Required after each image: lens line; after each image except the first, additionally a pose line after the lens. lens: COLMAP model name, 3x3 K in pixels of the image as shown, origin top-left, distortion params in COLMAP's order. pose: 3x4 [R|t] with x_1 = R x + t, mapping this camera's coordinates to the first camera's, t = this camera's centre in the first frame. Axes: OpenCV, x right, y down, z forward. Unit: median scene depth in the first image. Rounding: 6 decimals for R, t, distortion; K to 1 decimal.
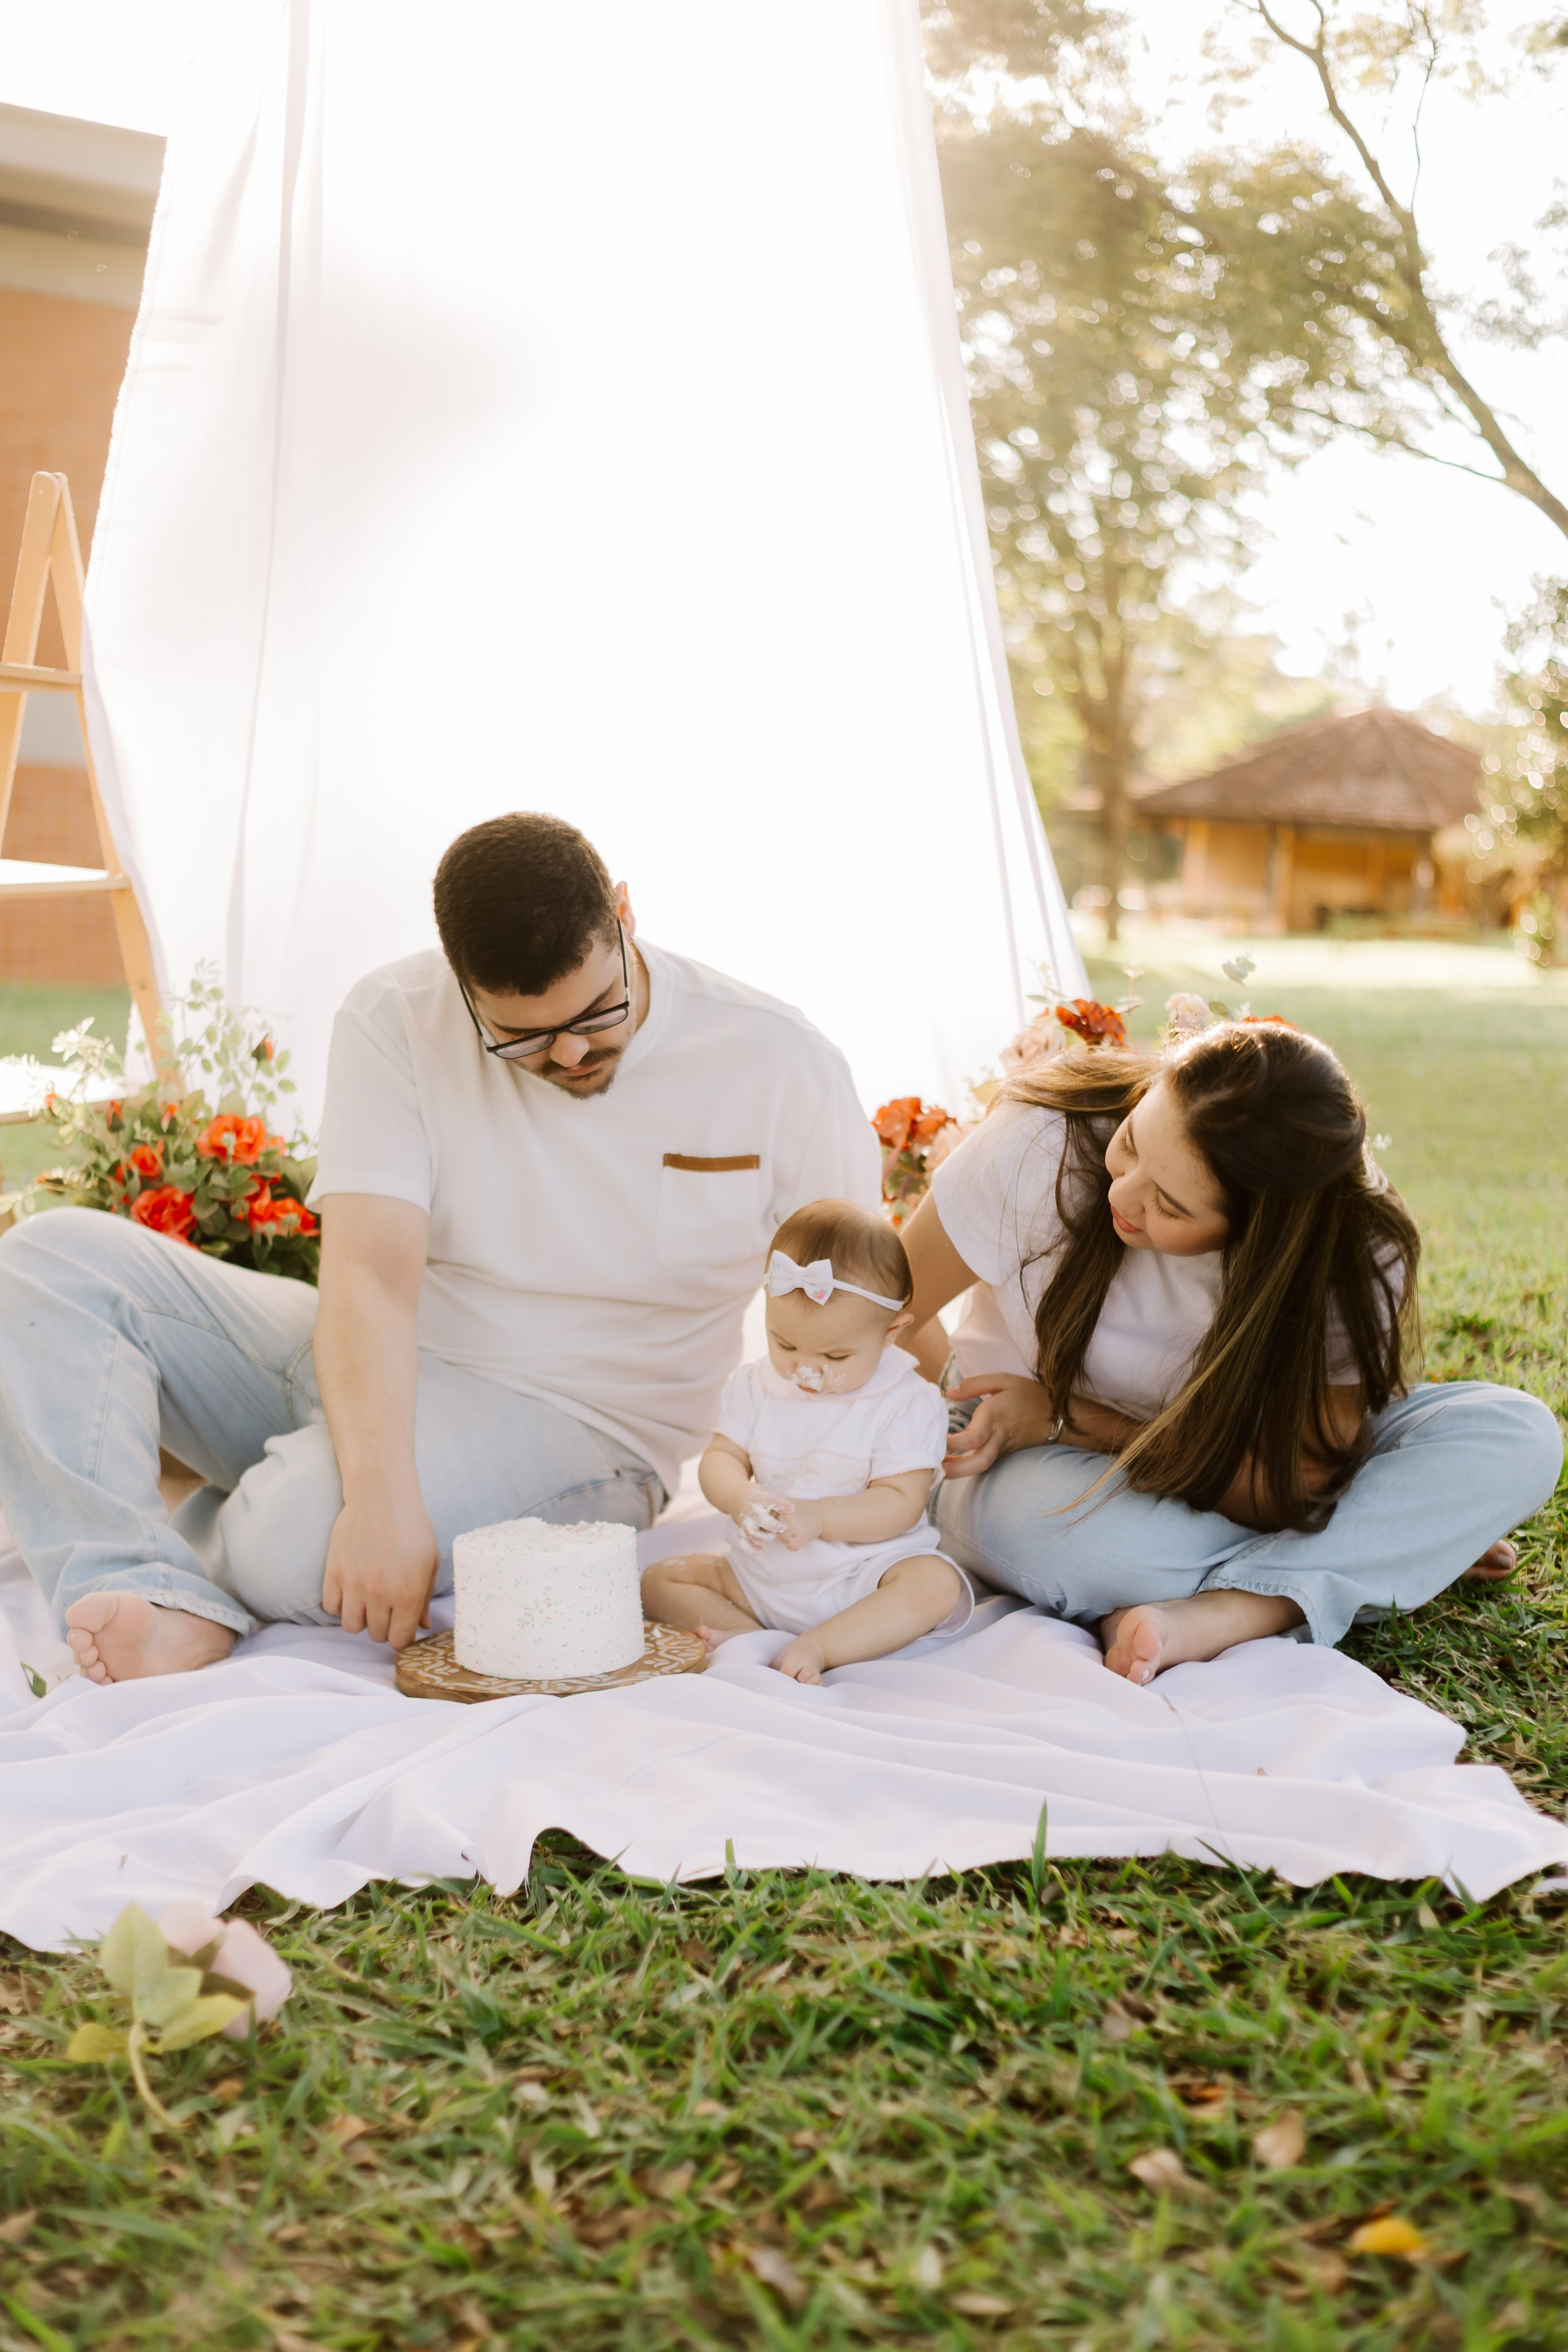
lens RADIAL K [[3081.9, 0, 745.2], [0, 3081.9, 1224.0], [0, 0, 1]] dist [-0.024014, -0.021171]
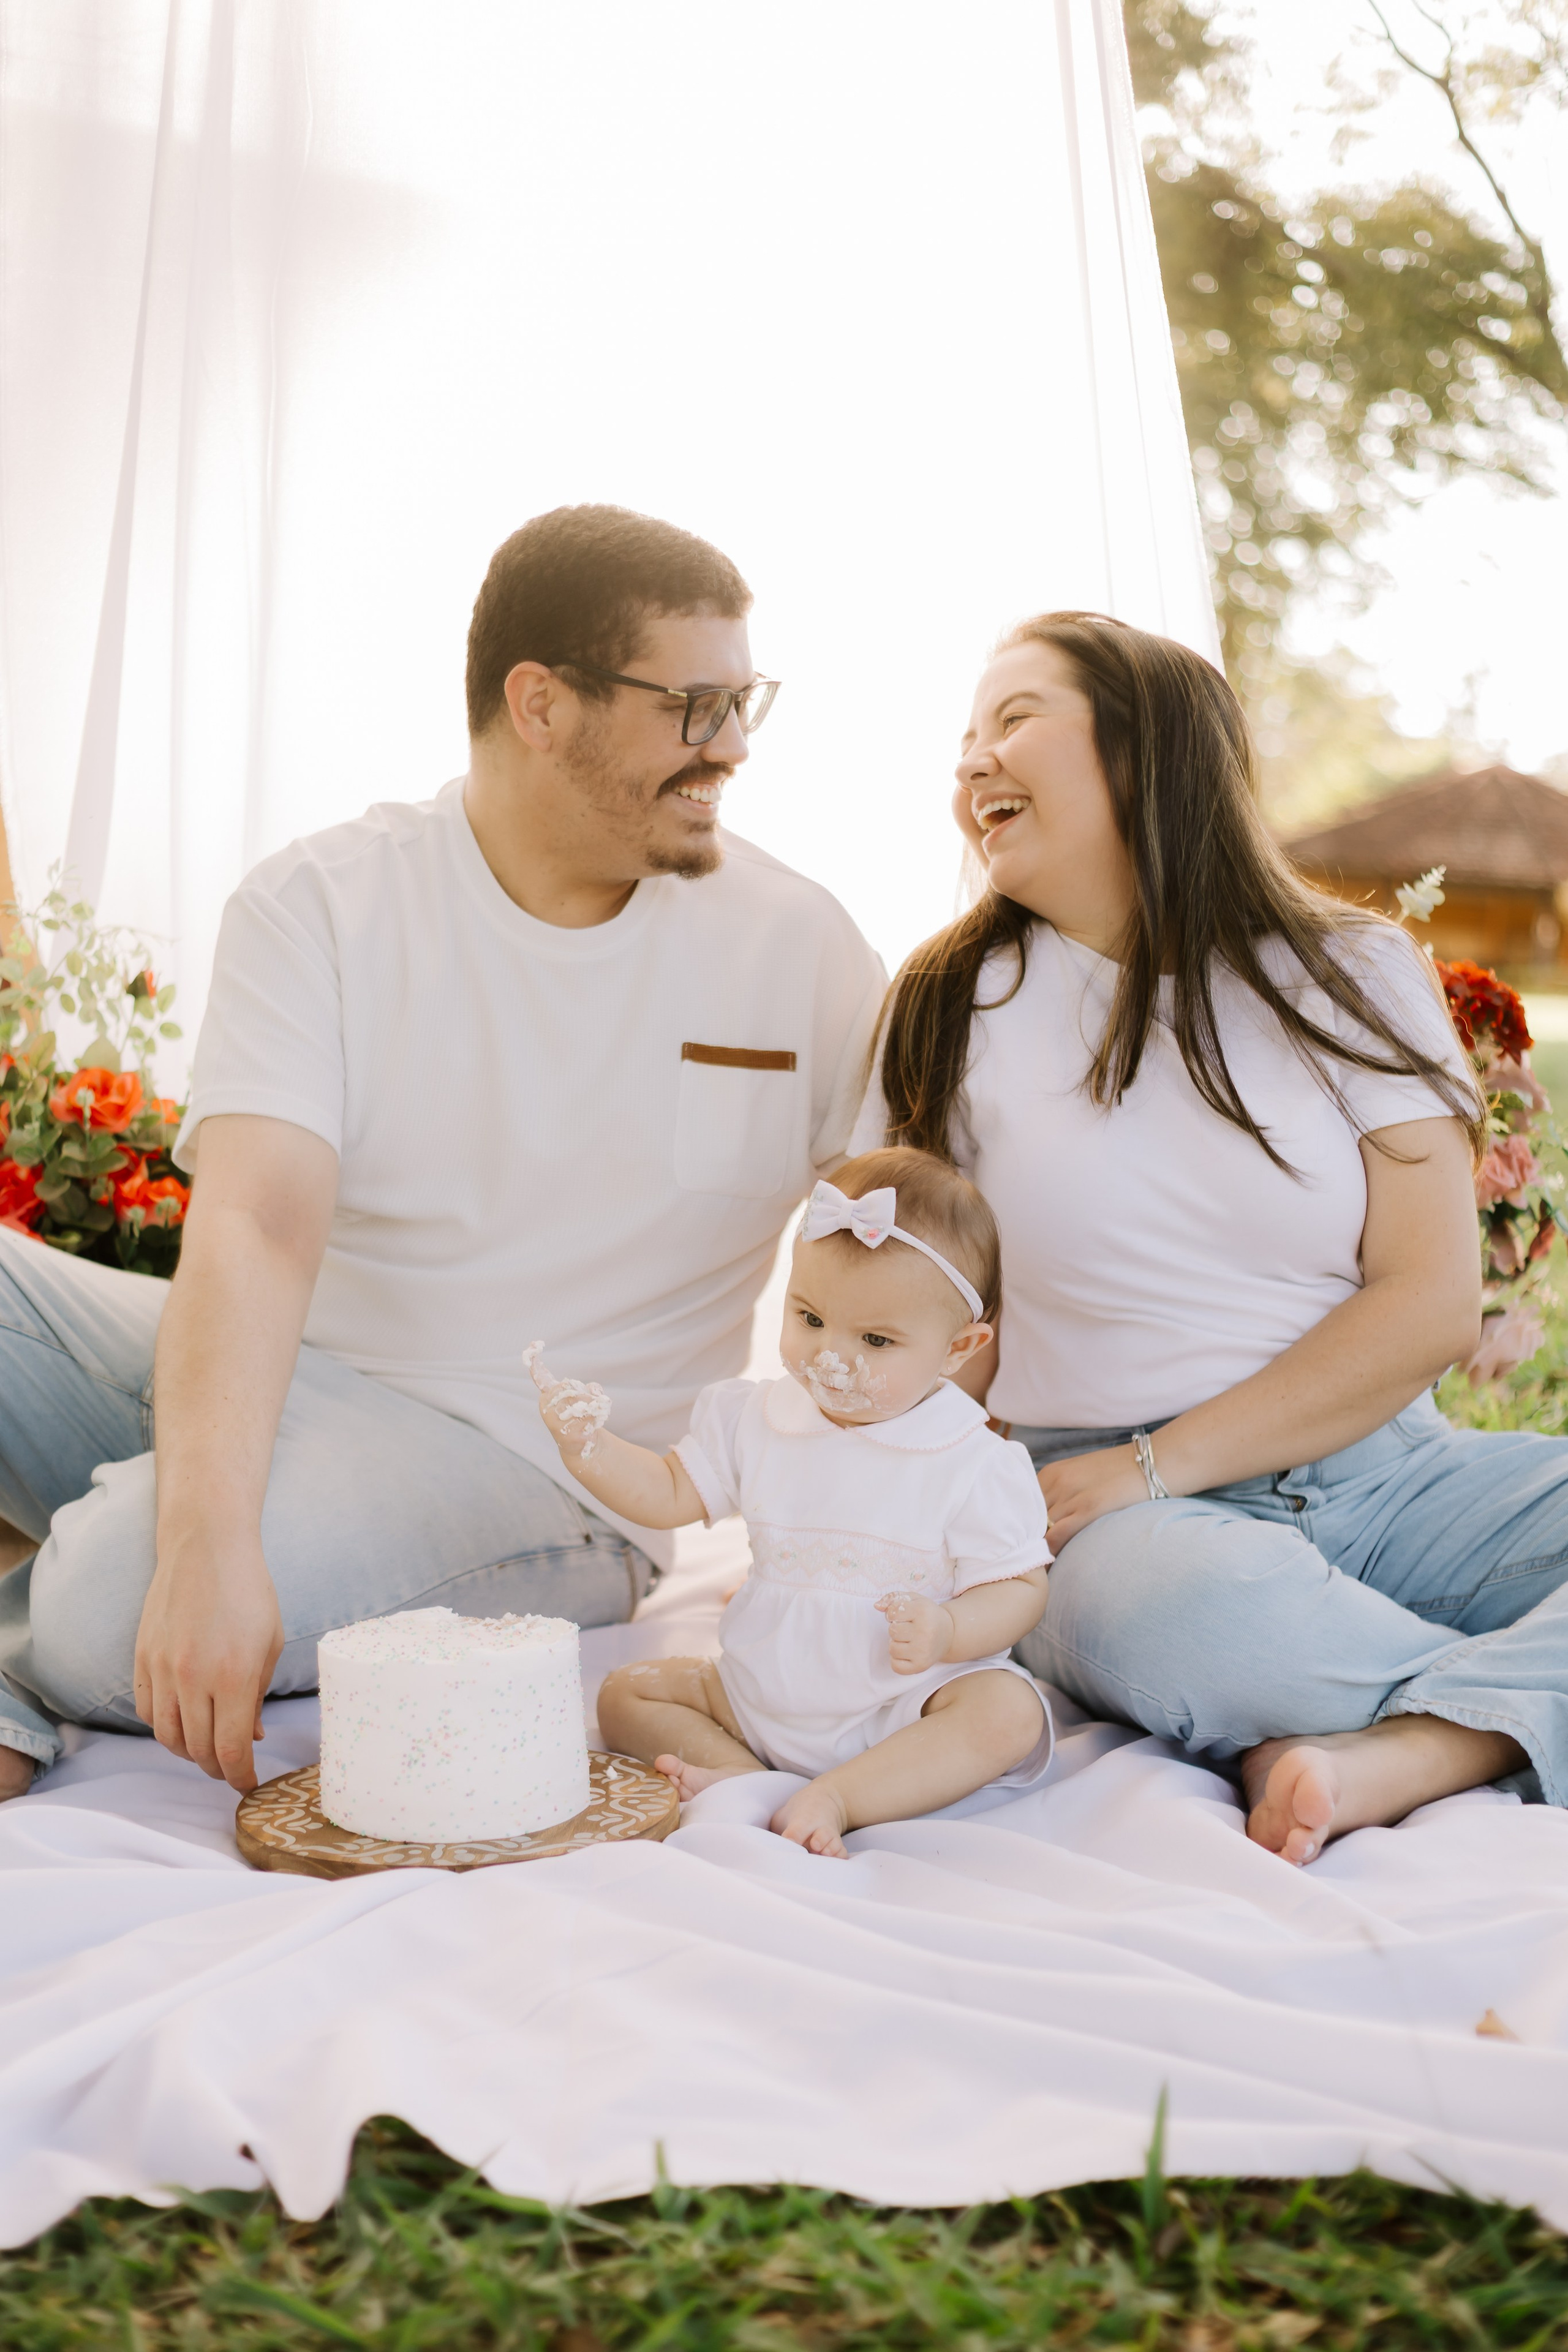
lens RADIAL K [[3053.3, 0, 772.3], [0, 3053.3, 1212.4], [0, 0, 1]] dist [0.002198, -0.054679]
pose [[0.999580, 0.010088, -0.027183, 0.025189], [-0.010744, 0.999652, -0.024099, 0.019869], [0.026930, 0.024381, 0.999340, 0.287921]]
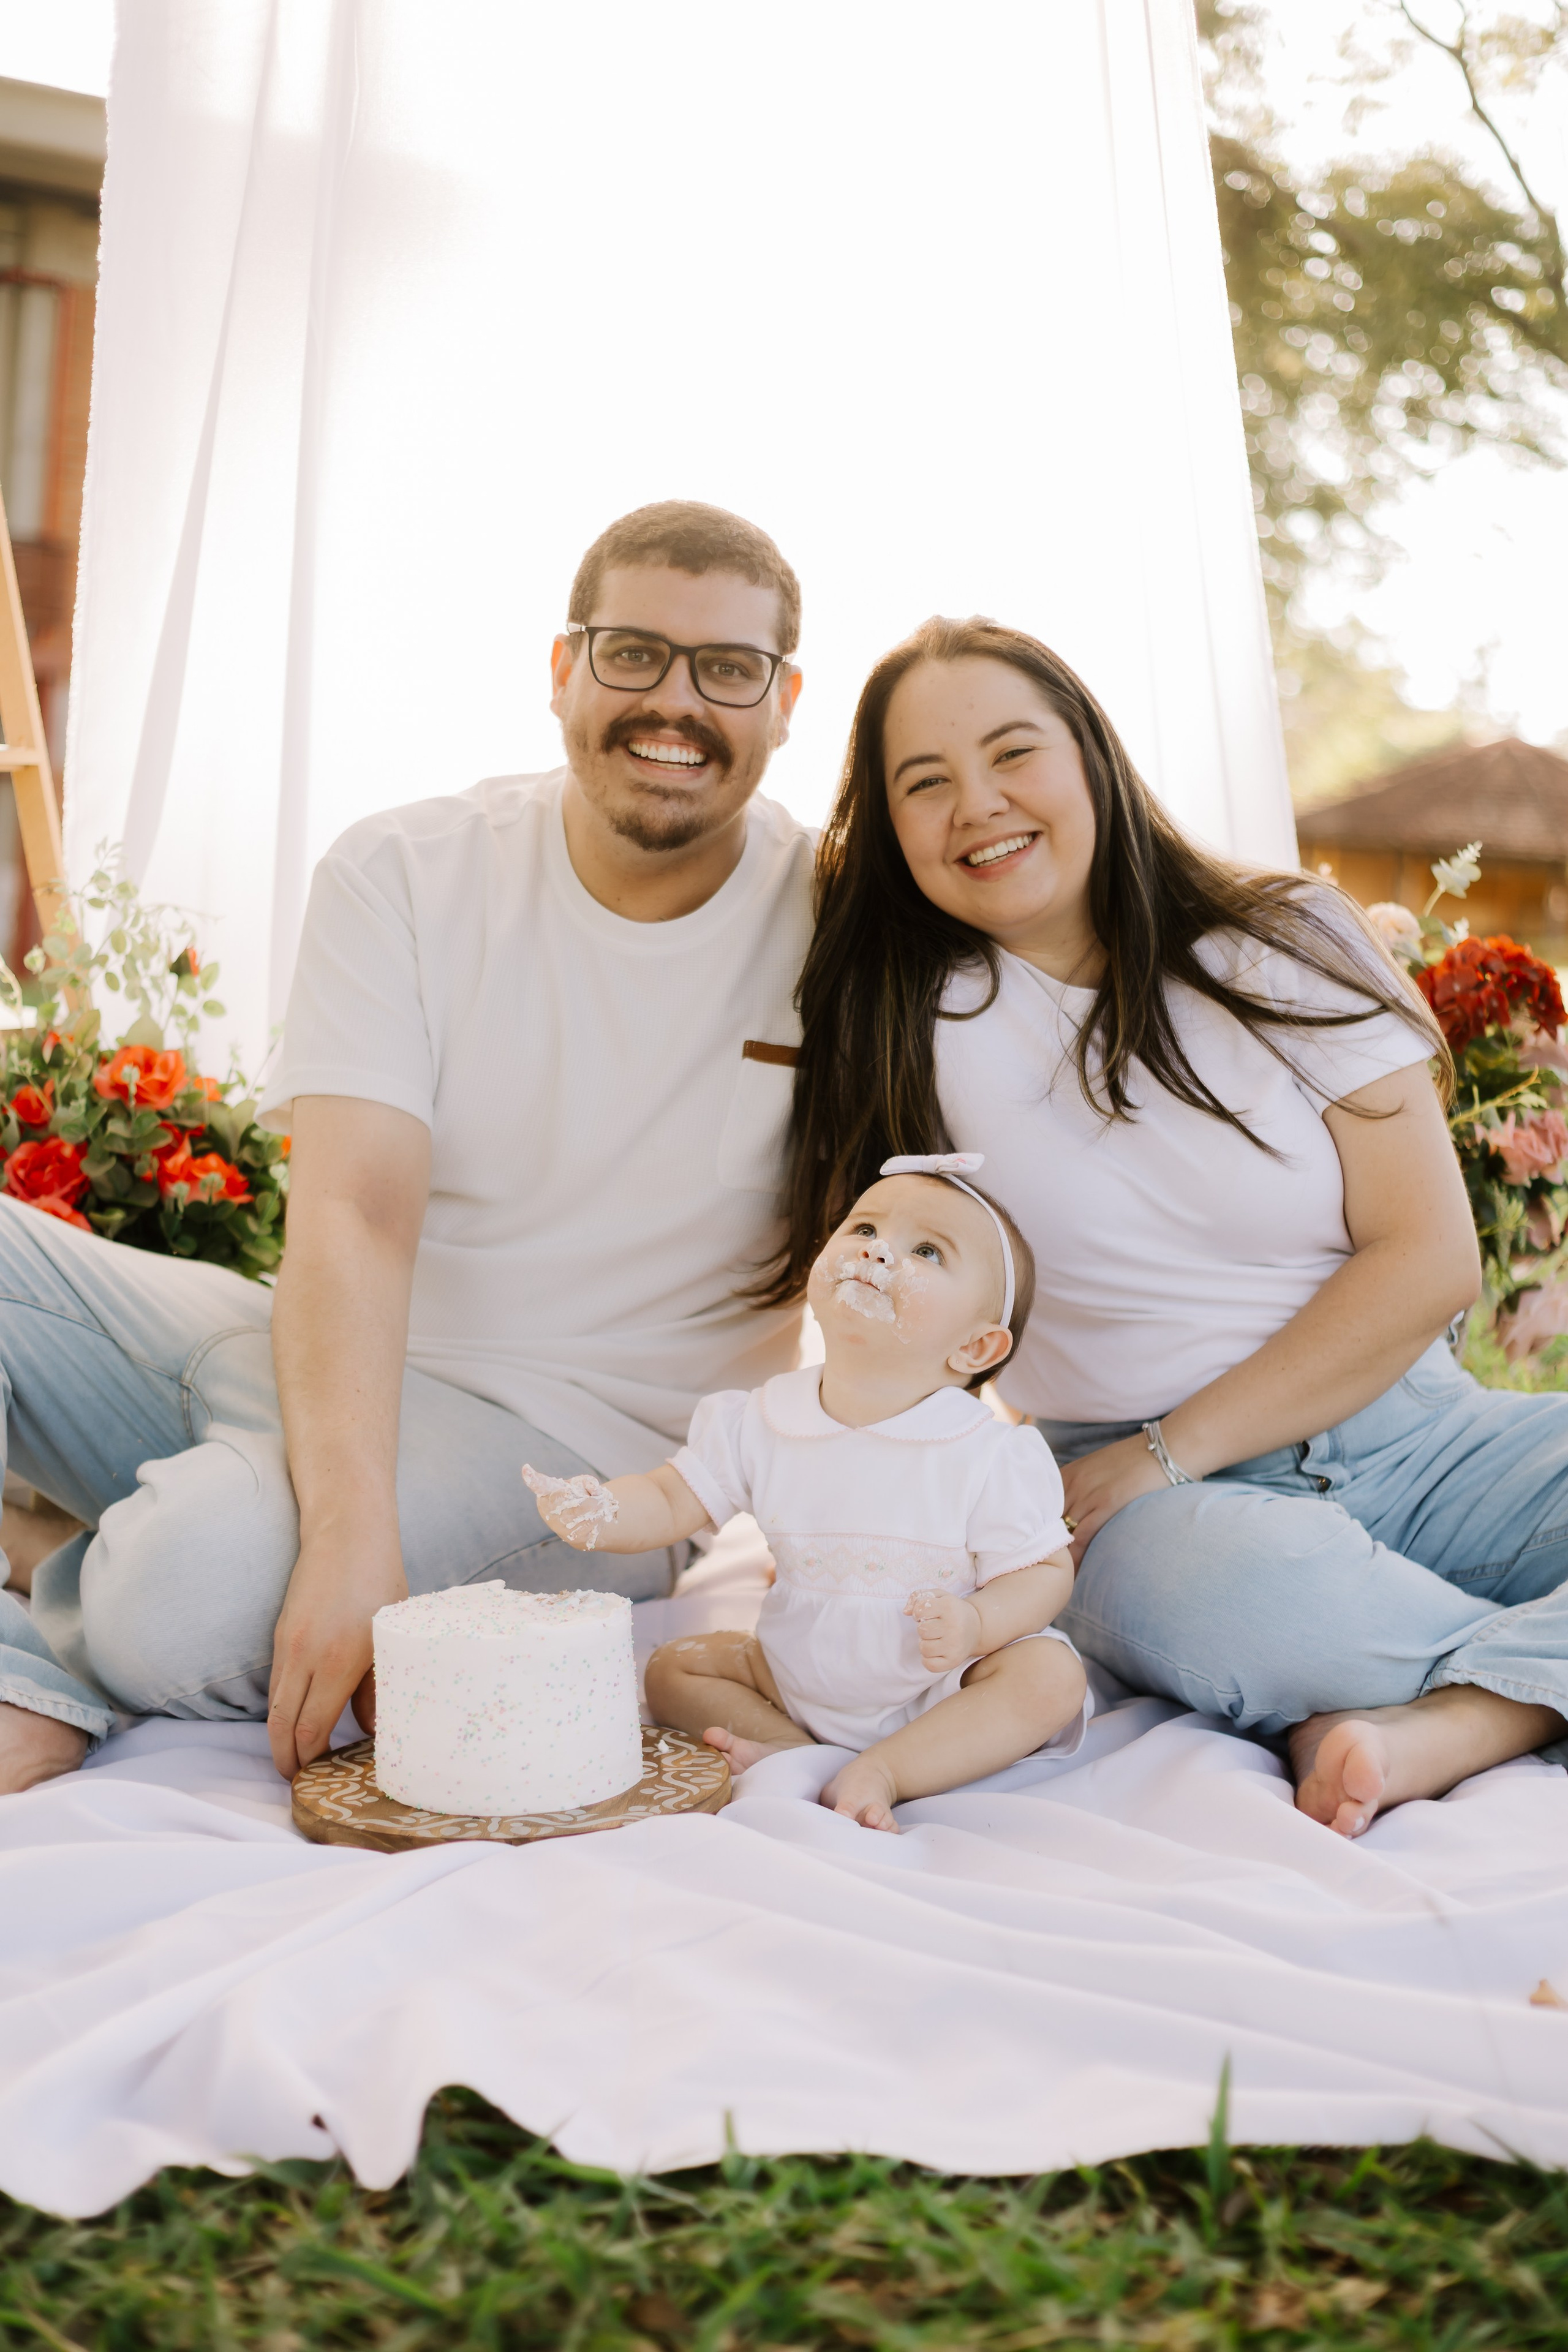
lens RADIAL K [[3053.3, 0, 772.3], [0, 3053.3, 1212.4], [0, 0, 1]] dist [0.002198, -0.054679]
pose [[0.999504, 0.008750, -0.030262, 0.016269], [-0.009225, 0.999835, -0.015620, 0.019387], [0.030121, 0.015891, 0.999420, 0.284150]]
